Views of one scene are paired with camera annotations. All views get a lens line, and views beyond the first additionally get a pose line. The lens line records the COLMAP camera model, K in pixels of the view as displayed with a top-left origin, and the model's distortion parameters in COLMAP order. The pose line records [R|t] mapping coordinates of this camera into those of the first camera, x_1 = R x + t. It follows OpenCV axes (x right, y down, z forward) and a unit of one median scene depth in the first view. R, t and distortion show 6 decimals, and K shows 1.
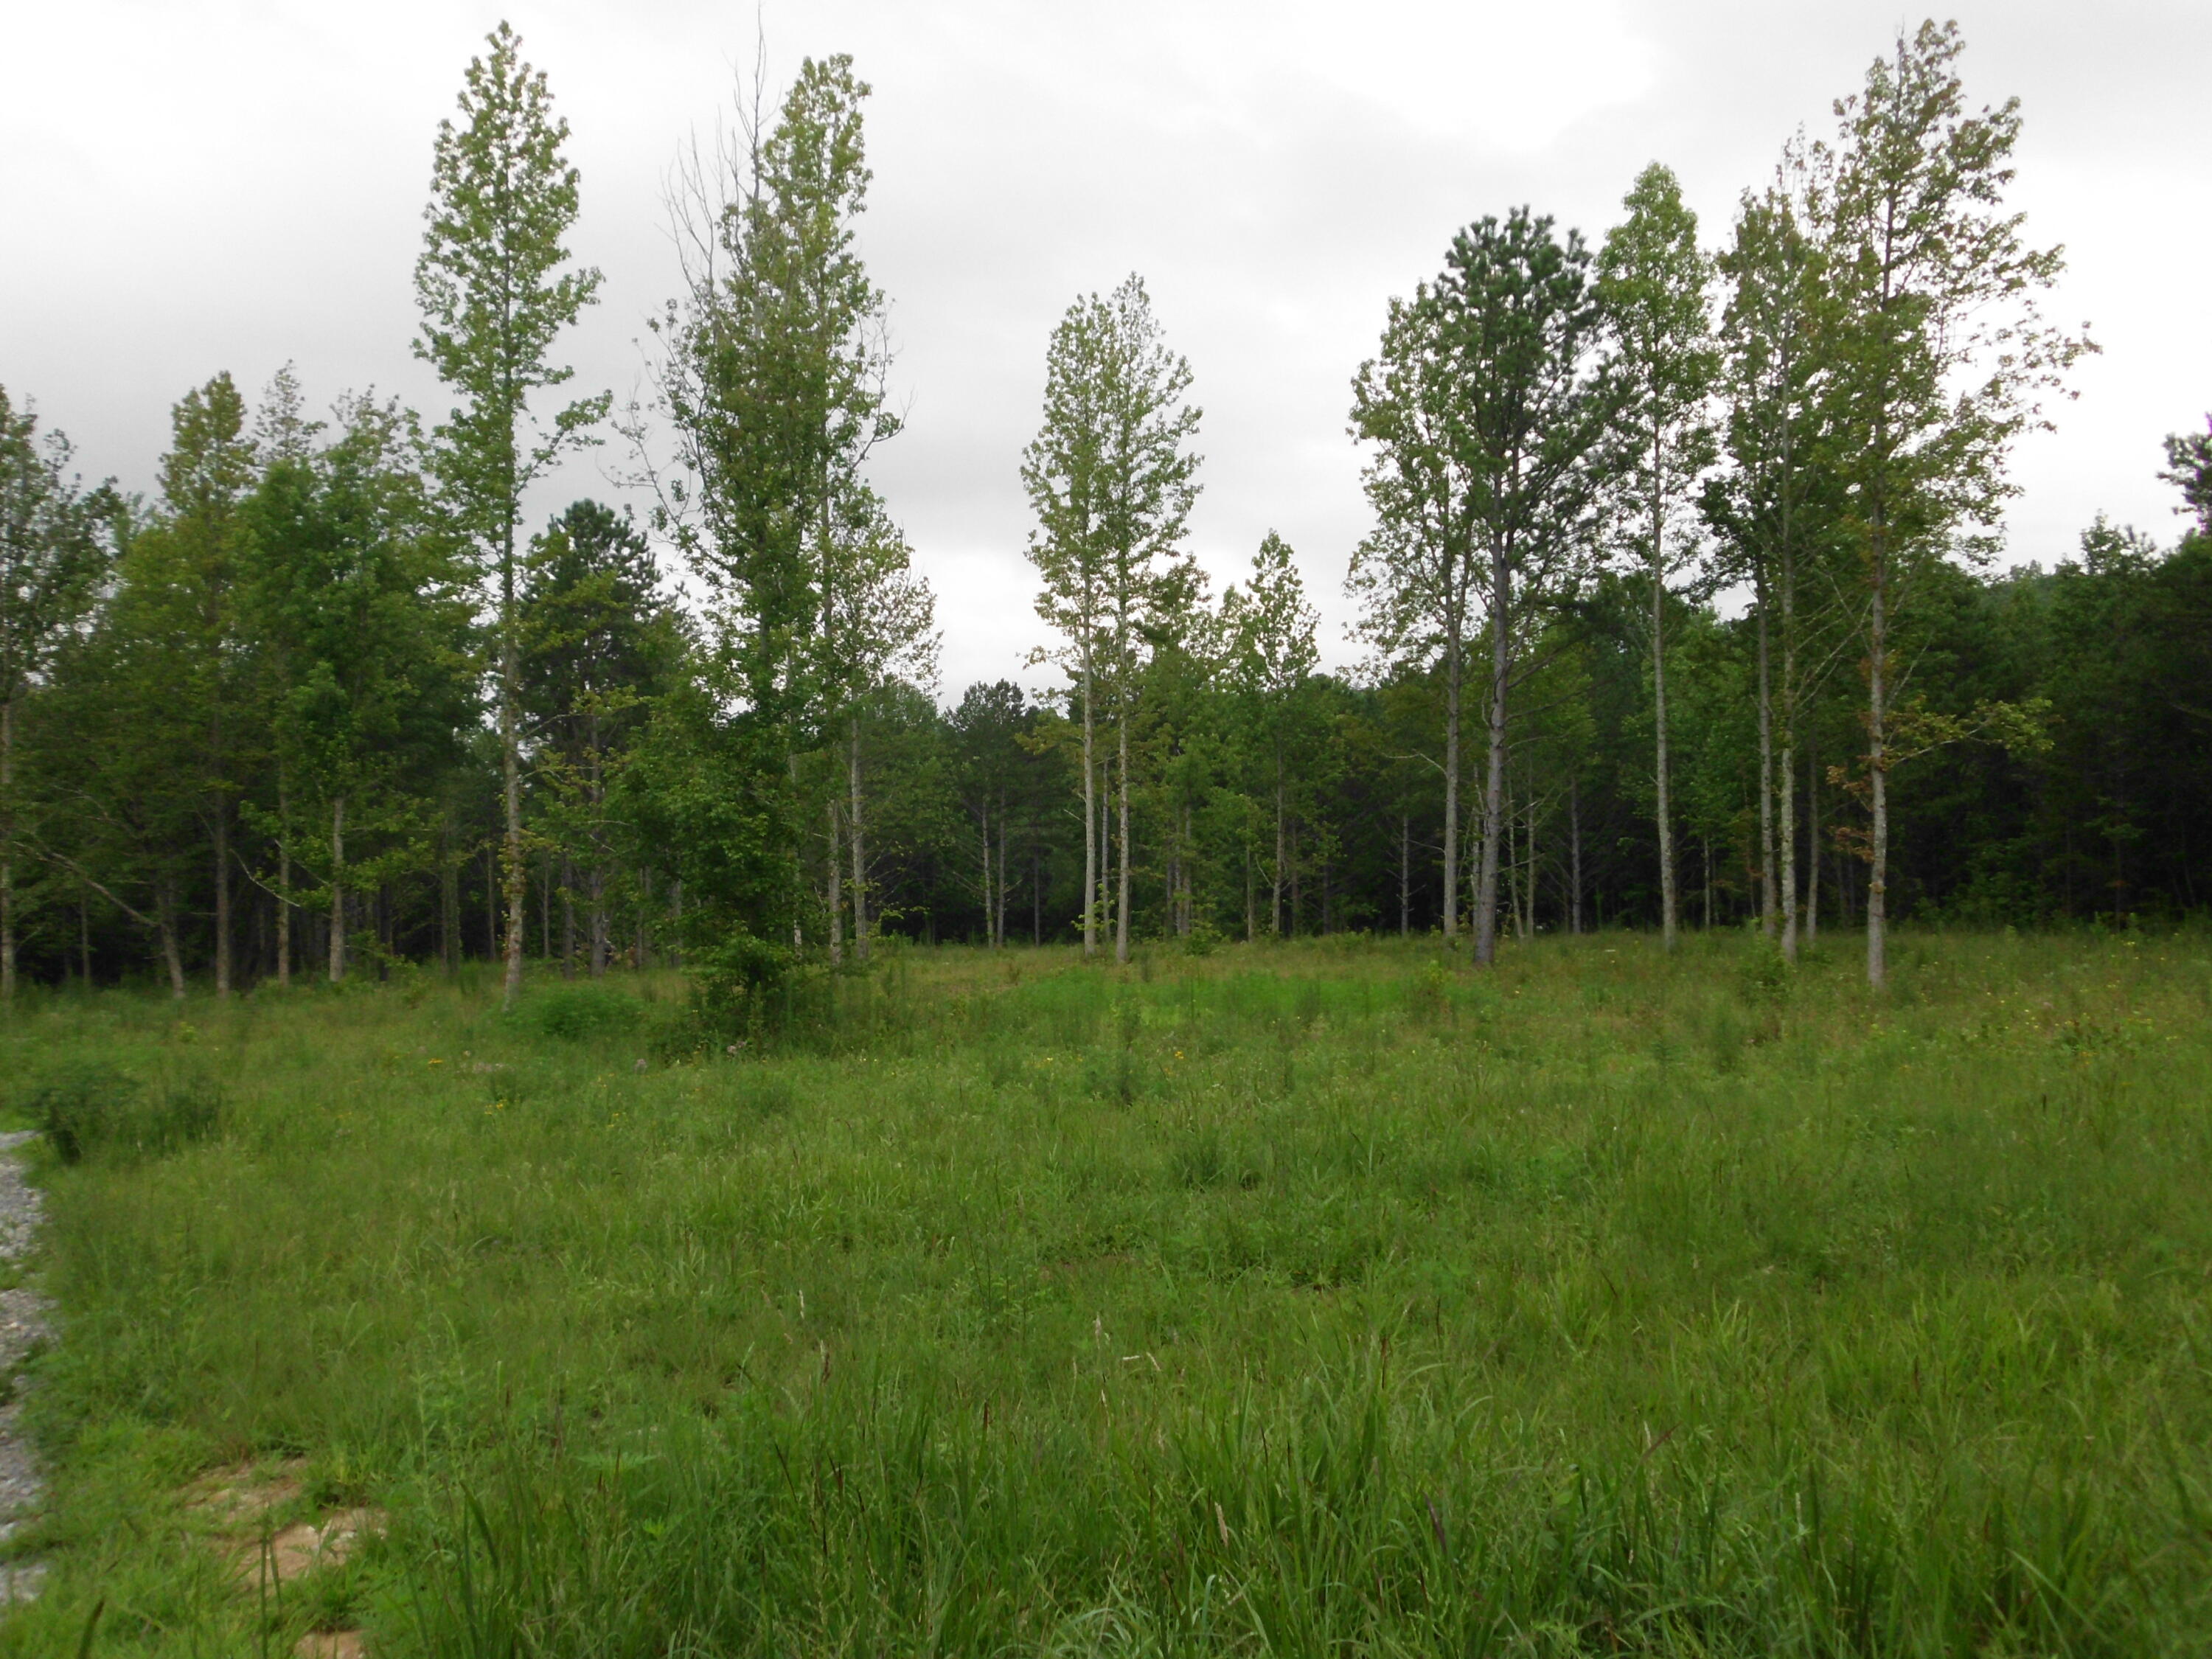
lens RADIAL K [[1879.2, 0, 1111.4], [0, 1879.2, 885.3], [0, 0, 1]] dist [-0.014956, 0.014516]
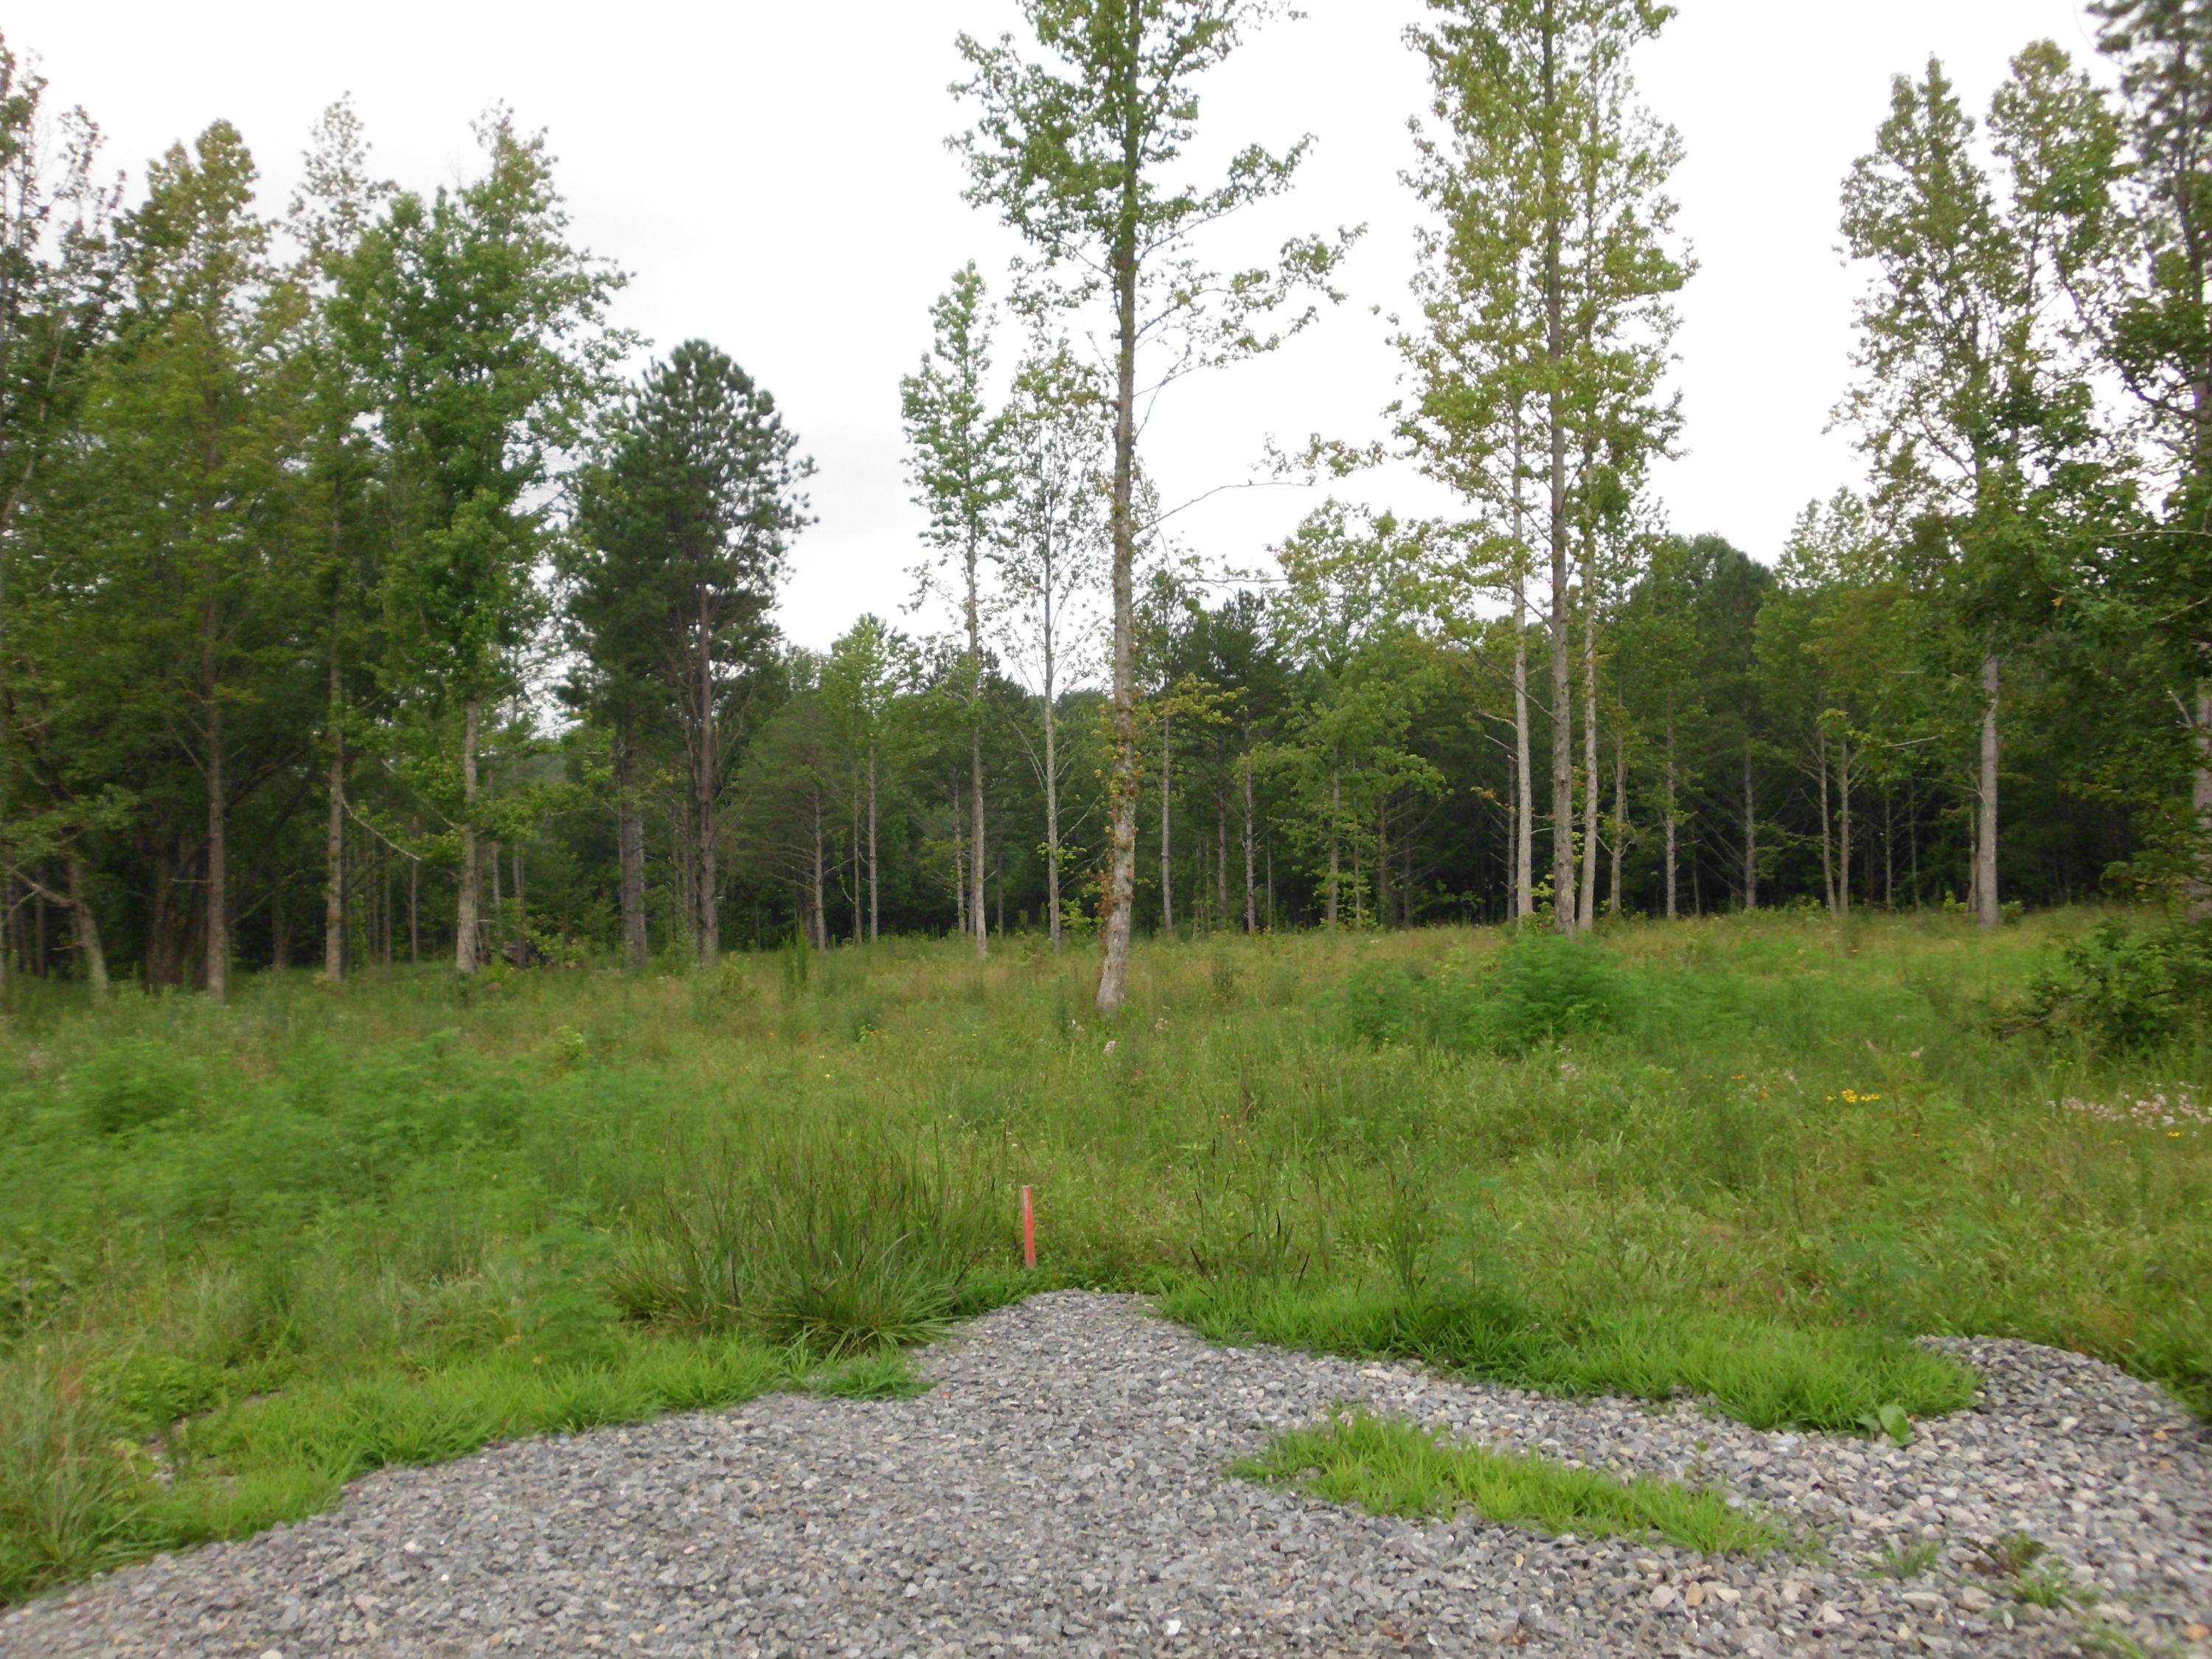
lens RADIAL K [[1879.2, 0, 1112.4], [0, 1879.2, 834.7], [0, 0, 1]] dist [-0.014956, 0.014516]
pose [[0.990668, 0.007126, 0.136109, -0.329169], [-0.003106, 0.999553, -0.029722, 0.024788], [-0.136260, 0.029022, 0.990248, 0.360621]]
